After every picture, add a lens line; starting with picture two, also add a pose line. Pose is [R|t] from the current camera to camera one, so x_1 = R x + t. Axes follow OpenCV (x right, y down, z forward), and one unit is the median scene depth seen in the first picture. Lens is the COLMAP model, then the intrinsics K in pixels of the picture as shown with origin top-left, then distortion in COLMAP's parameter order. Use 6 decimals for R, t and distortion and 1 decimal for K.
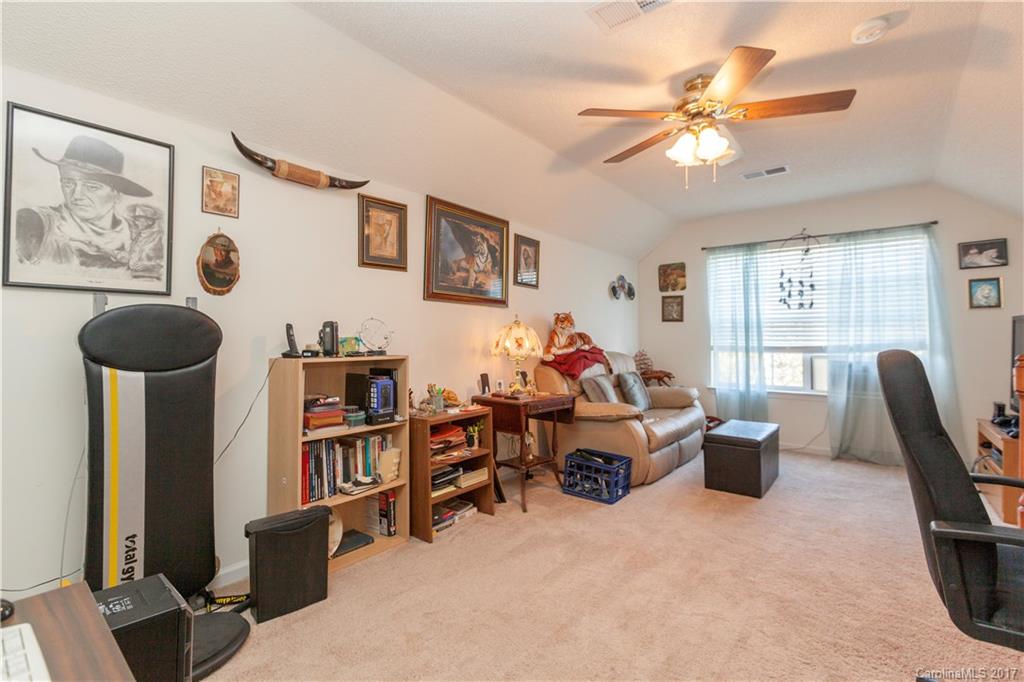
lens RADIAL K [[454.2, 0, 502.9], [0, 454.2, 336.3], [0, 0, 1]] dist [0.000704, -0.000012]
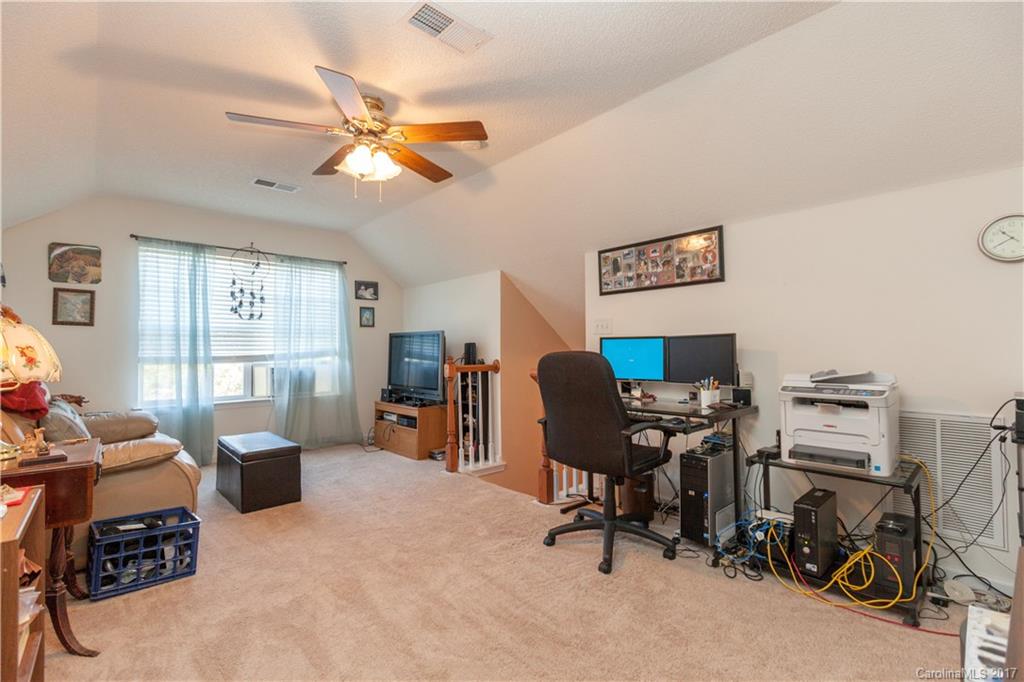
lens RADIAL K [[454.2, 0, 502.9], [0, 454.2, 336.3], [0, 0, 1]] dist [0.000704, -0.000012]
pose [[0.168365, 0.024235, 0.985427, -0.270395], [0.002590, 0.999683, -0.025028, 0.006004], [-0.985721, 0.006766, 0.168249, 0.258007]]
